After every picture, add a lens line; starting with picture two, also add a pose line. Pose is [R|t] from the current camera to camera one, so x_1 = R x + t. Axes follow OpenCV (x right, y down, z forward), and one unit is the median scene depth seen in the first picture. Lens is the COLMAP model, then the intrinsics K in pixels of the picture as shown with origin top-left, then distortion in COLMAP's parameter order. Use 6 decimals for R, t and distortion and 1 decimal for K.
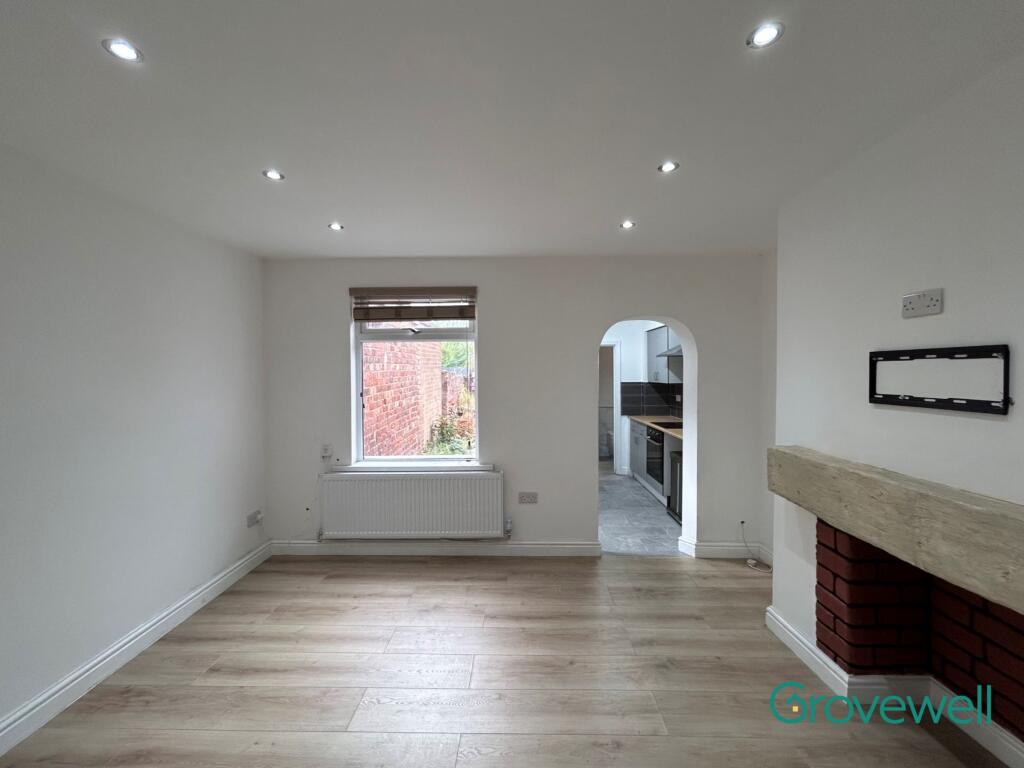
lens RADIAL K [[431.7, 0, 512.0], [0, 431.7, 384.0], [0, 0, 1]] dist [0.000649, 0.000366]
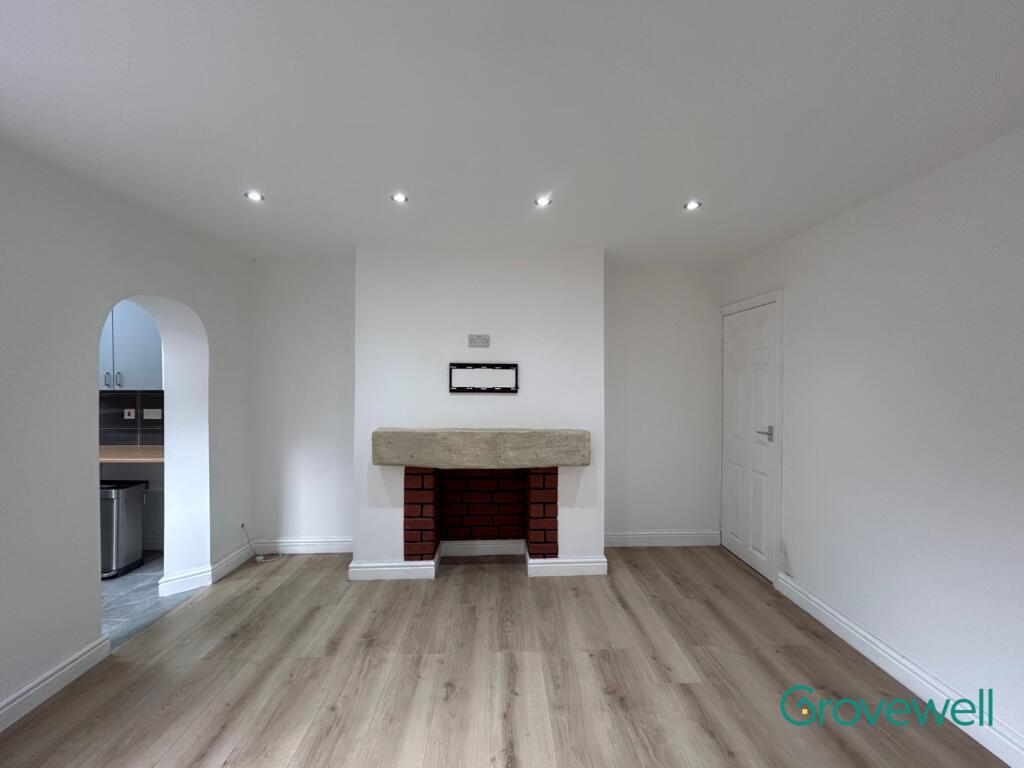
lens RADIAL K [[414.0, 0, 512.0], [0, 414.0, 384.0], [0, 0, 1]] dist [0.000967, 0.000540]
pose [[-0.048500, -0.003856, 0.998816, -0.765291], [0.018550, 0.999817, 0.004760, 0.006190], [-0.998651, 0.018758, -0.048419, 0.741768]]
